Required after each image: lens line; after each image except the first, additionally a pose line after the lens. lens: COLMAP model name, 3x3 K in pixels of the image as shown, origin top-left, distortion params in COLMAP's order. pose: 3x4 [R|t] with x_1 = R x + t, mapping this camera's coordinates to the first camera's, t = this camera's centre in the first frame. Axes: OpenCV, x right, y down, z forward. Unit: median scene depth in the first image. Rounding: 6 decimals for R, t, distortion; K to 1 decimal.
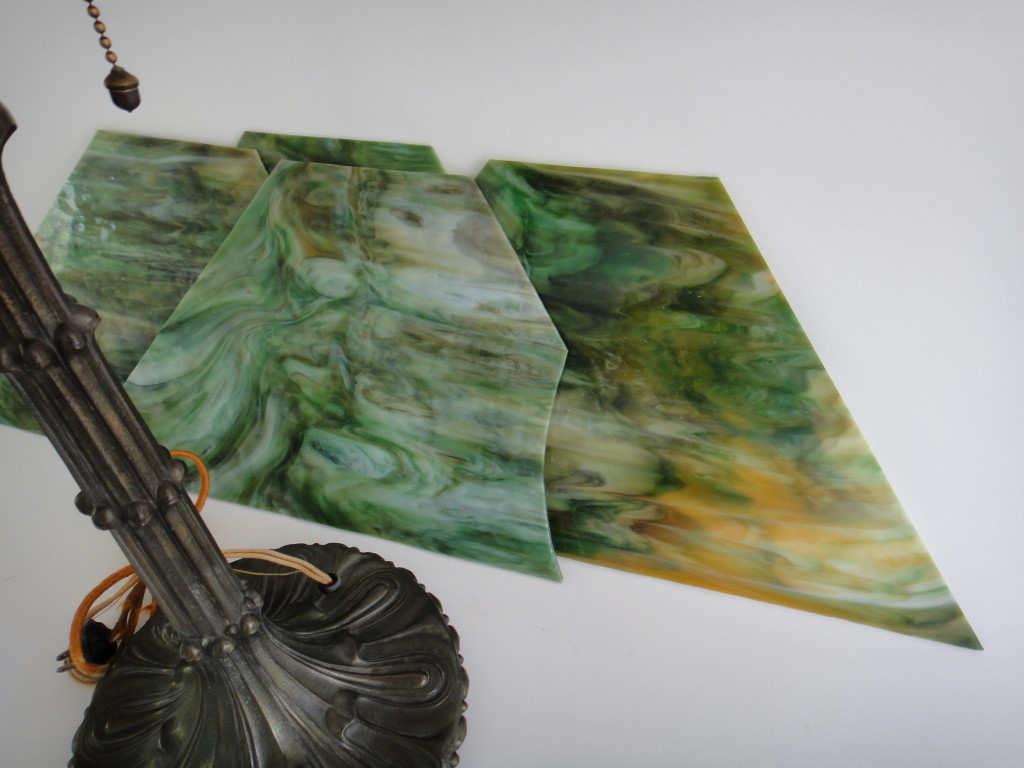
lens RADIAL K [[745.2, 0, 511.8], [0, 745.2, 380.9], [0, 0, 1]] dist [0.012628, -0.002557]
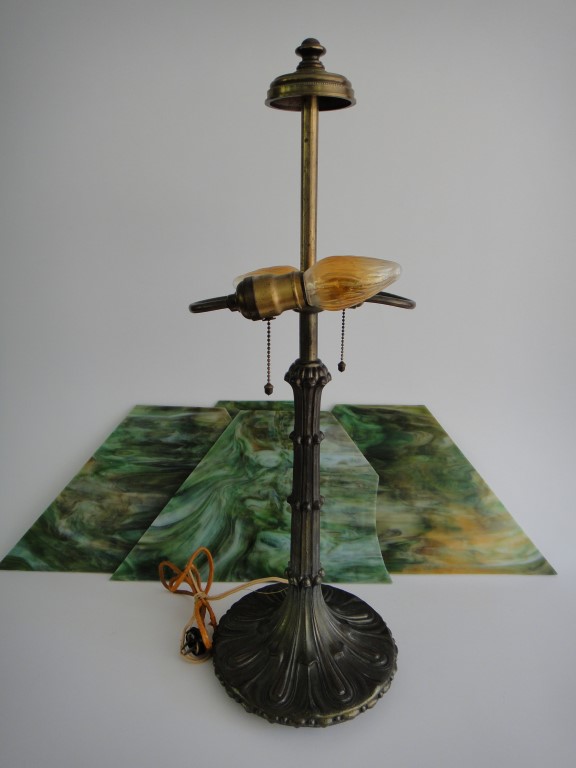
lens RADIAL K [[558.9, 0, 290.1], [0, 558.9, 391.6], [0, 0, 1]] dist [0.012628, -0.002557]
pose [[0.946329, -0.025268, 0.322217, -0.726565], [0.152771, 0.913510, -0.377041, 0.326157], [-0.284821, 0.406030, 0.868341, -0.567251]]
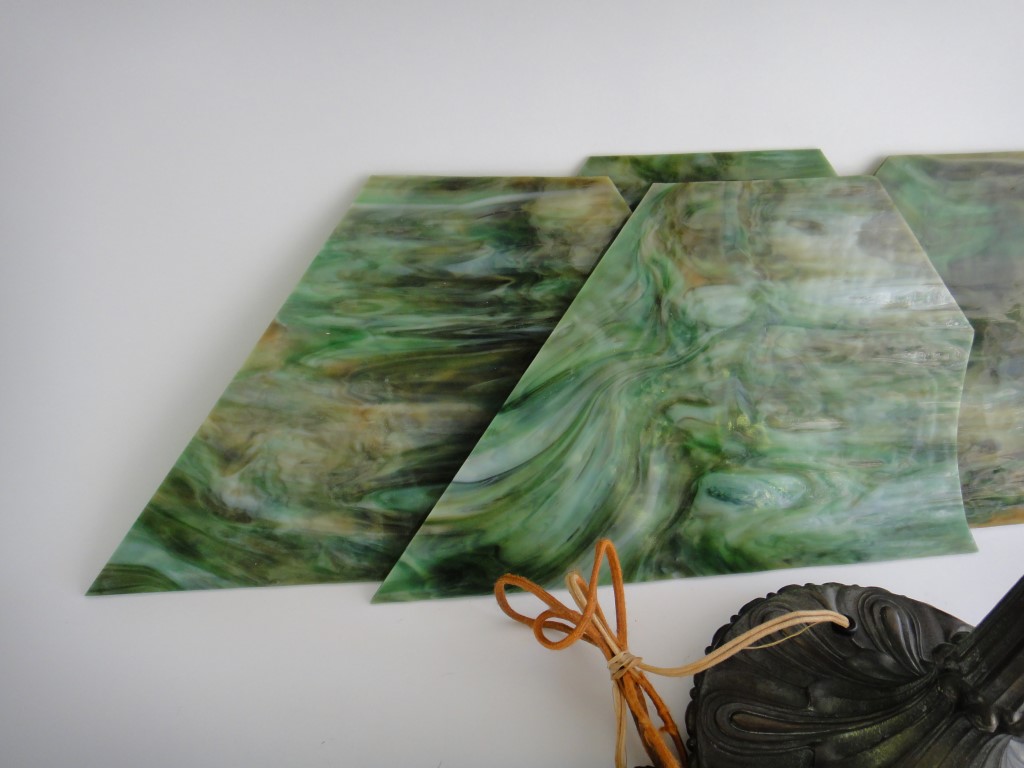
lens RADIAL K [[745.2, 0, 510.0], [0, 745.2, 378.7], [0, 0, 1]] dist [0.012628, -0.002557]
pose [[0.902502, -0.215183, 0.373078, -0.846318], [0.214307, 0.975758, 0.044370, -0.149361], [-0.373581, 0.039909, 0.926738, 0.264219]]
